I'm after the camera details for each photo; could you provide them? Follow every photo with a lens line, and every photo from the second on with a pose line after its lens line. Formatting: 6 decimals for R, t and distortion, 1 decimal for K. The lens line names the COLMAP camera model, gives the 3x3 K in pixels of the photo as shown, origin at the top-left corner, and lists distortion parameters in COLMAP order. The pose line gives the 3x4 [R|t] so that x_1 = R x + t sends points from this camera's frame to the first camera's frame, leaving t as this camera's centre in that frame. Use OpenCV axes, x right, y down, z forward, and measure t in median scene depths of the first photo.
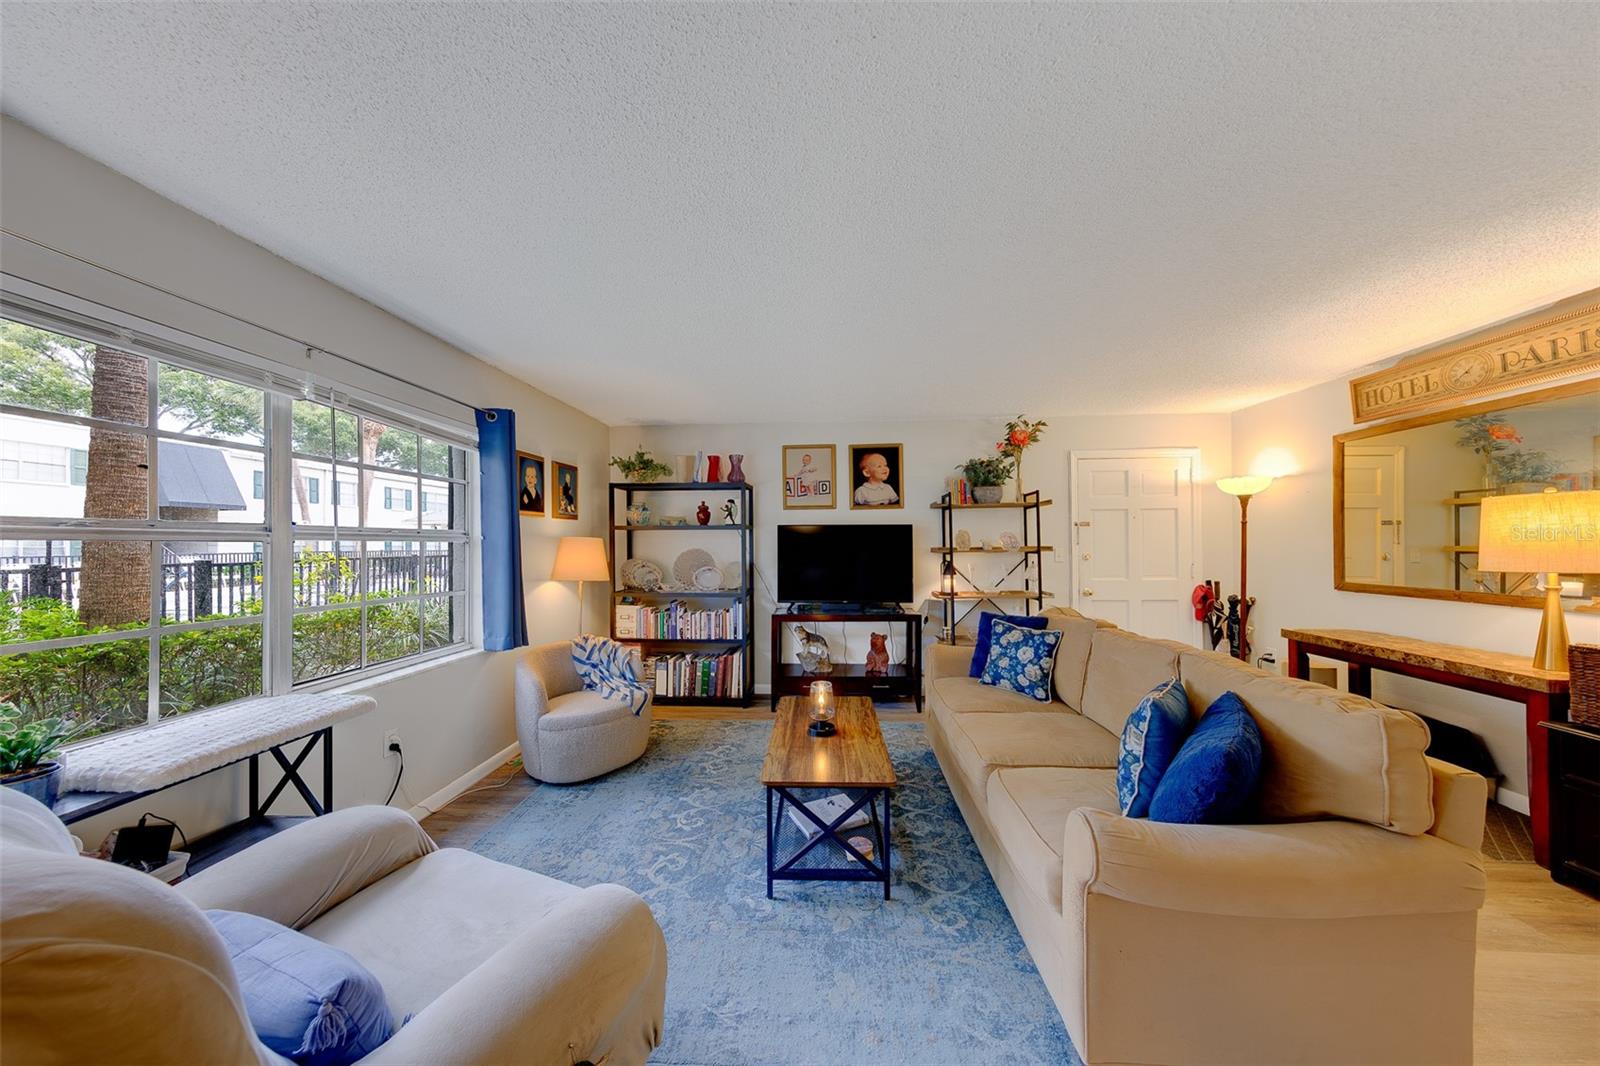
lens RADIAL K [[507.5, 0, 806.4], [0, 507.5, 540.7], [0, 0, 1]] dist [0.010245, -0.002405]
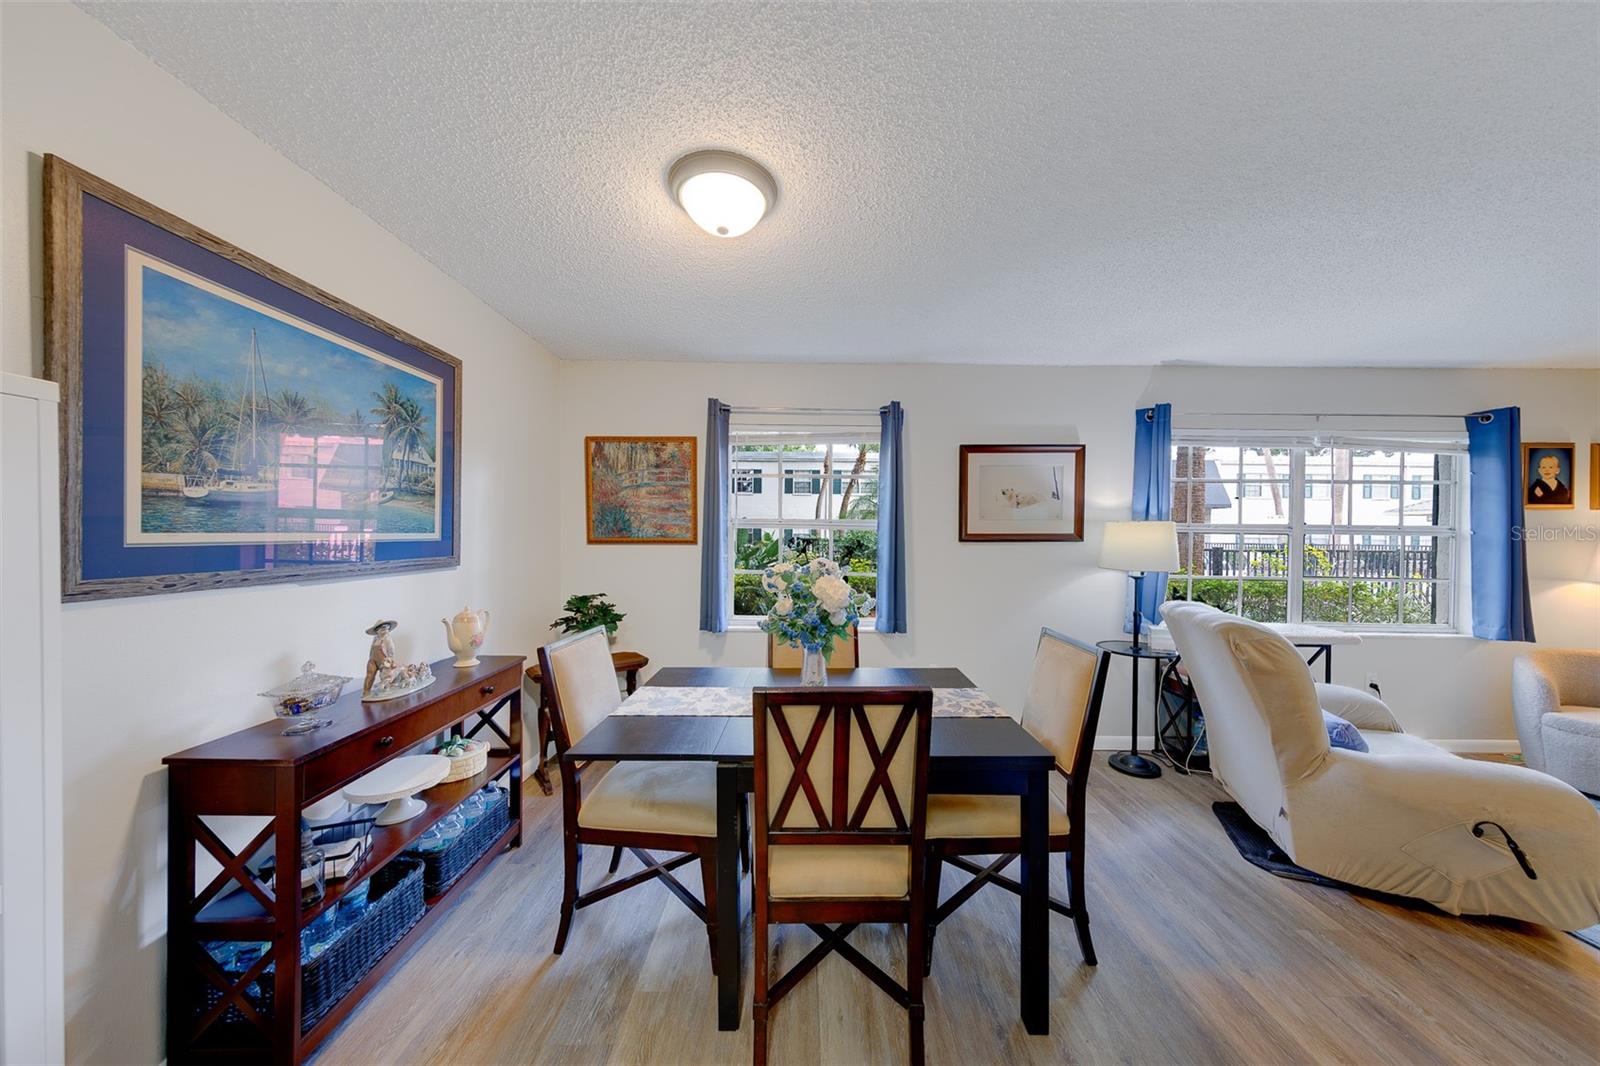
lens RADIAL K [[507.5, 0, 806.4], [0, 507.5, 540.7], [0, 0, 1]] dist [0.010245, -0.002405]
pose [[0.054973, 0.018746, -0.998312, 0.257814], [-0.004541, 0.999818, 0.018524, -0.001585], [0.998478, 0.003515, 0.055048, -0.324650]]
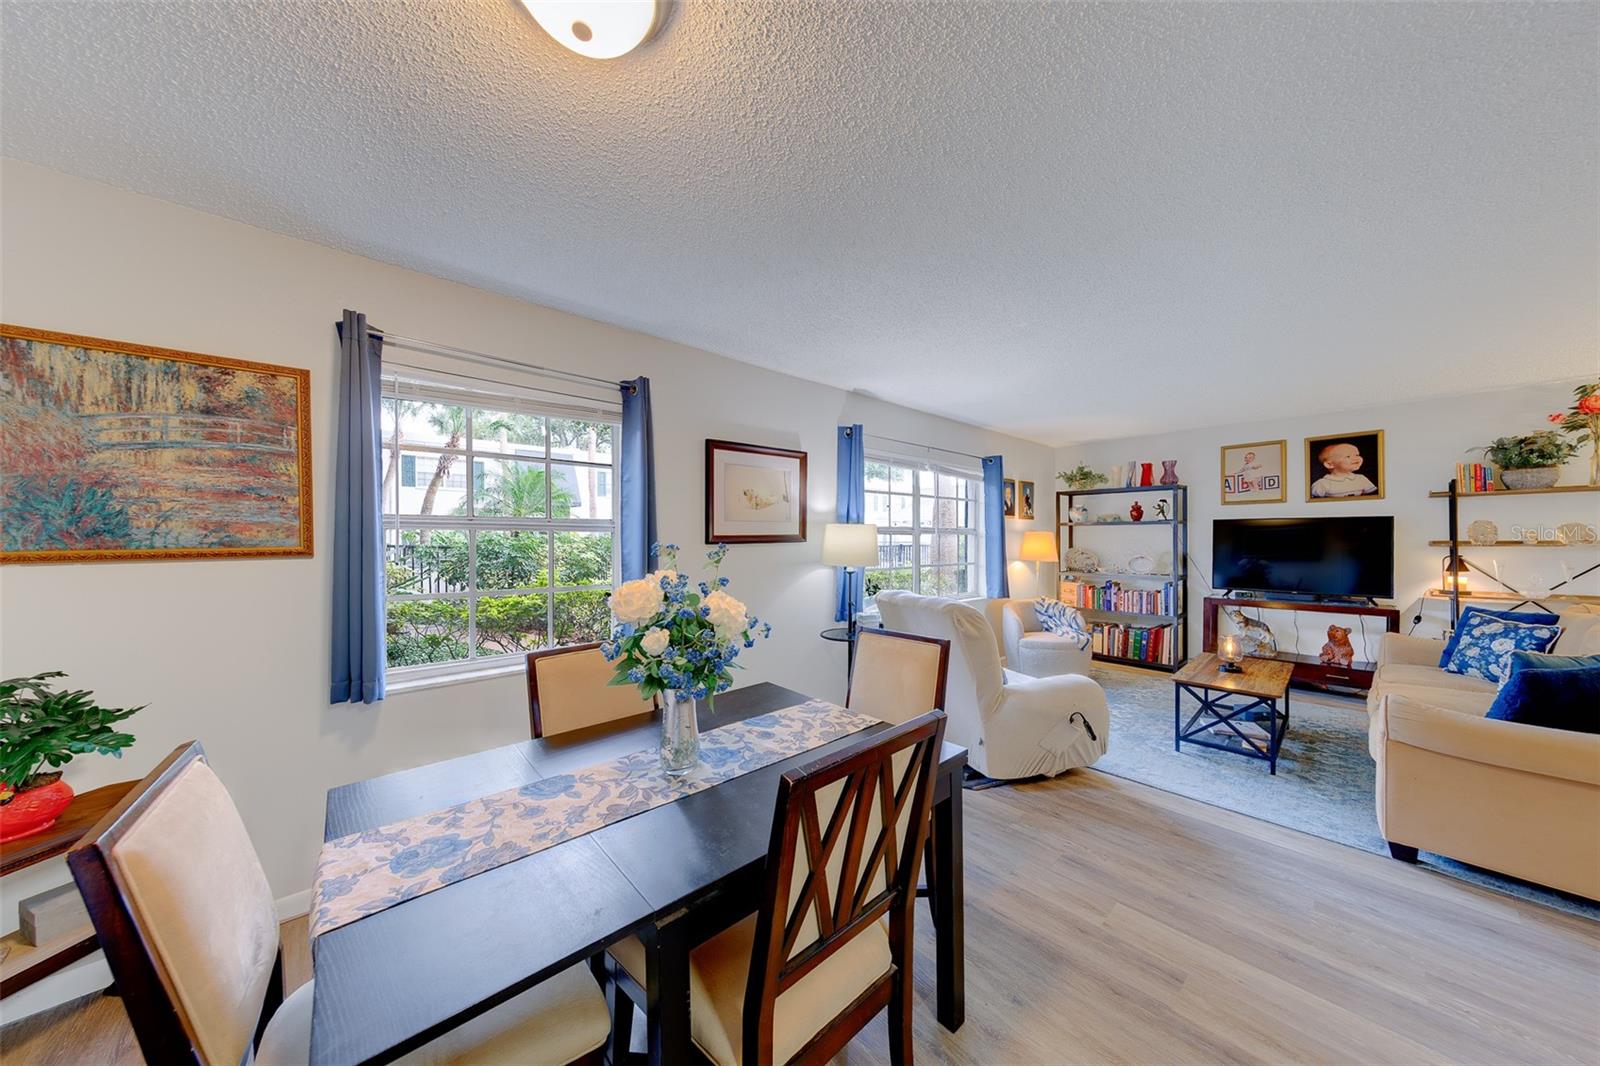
lens RADIAL K [[517.9, 0, 802.8], [0, 517.9, 541.7], [0, 0, 1]] dist [0.001192, 0.000129]
pose [[0.708807, 0.008705, -0.705348, 0.110821], [0.001964, 0.999896, 0.014314, -0.000495], [0.705399, -0.011531, 0.708716, -0.461035]]
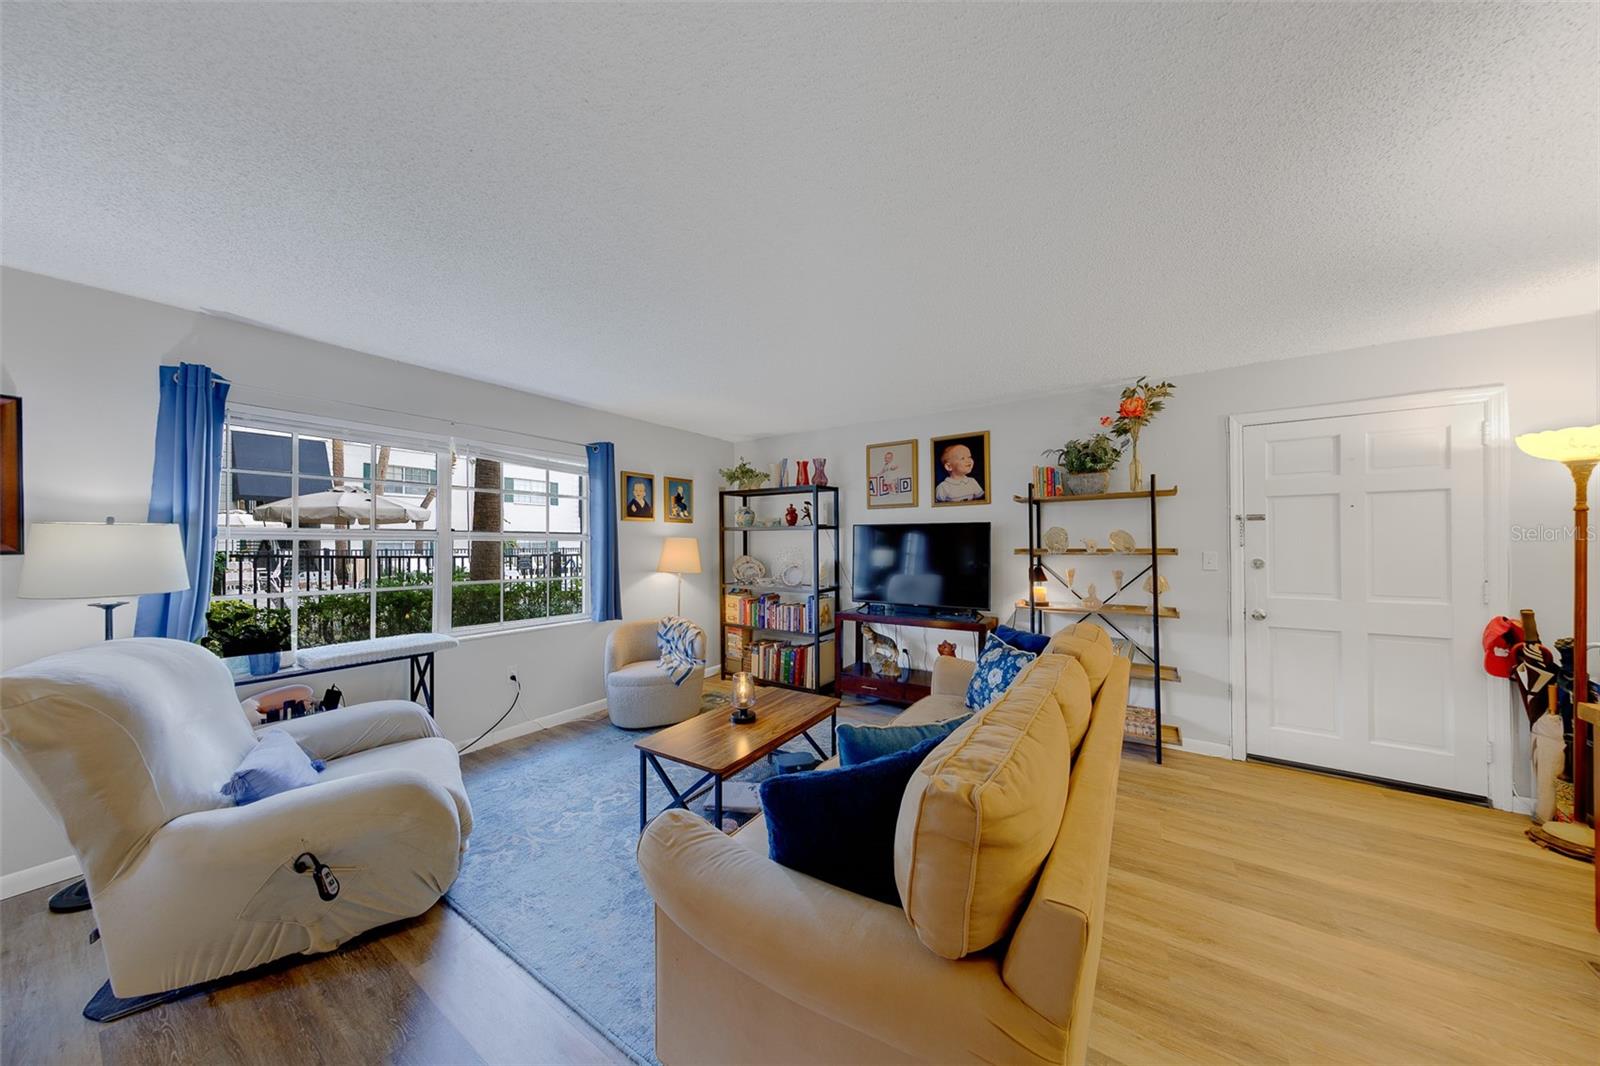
lens RADIAL K [[507.5, 0, 806.4], [0, 507.5, 540.7], [0, 0, 1]] dist [0.010245, -0.002405]
pose [[0.862567, 0.002659, -0.505935, 0.380414], [-0.000985, 0.999993, 0.003578, -0.002830], [0.505941, -0.002588, 0.862564, 0.078551]]
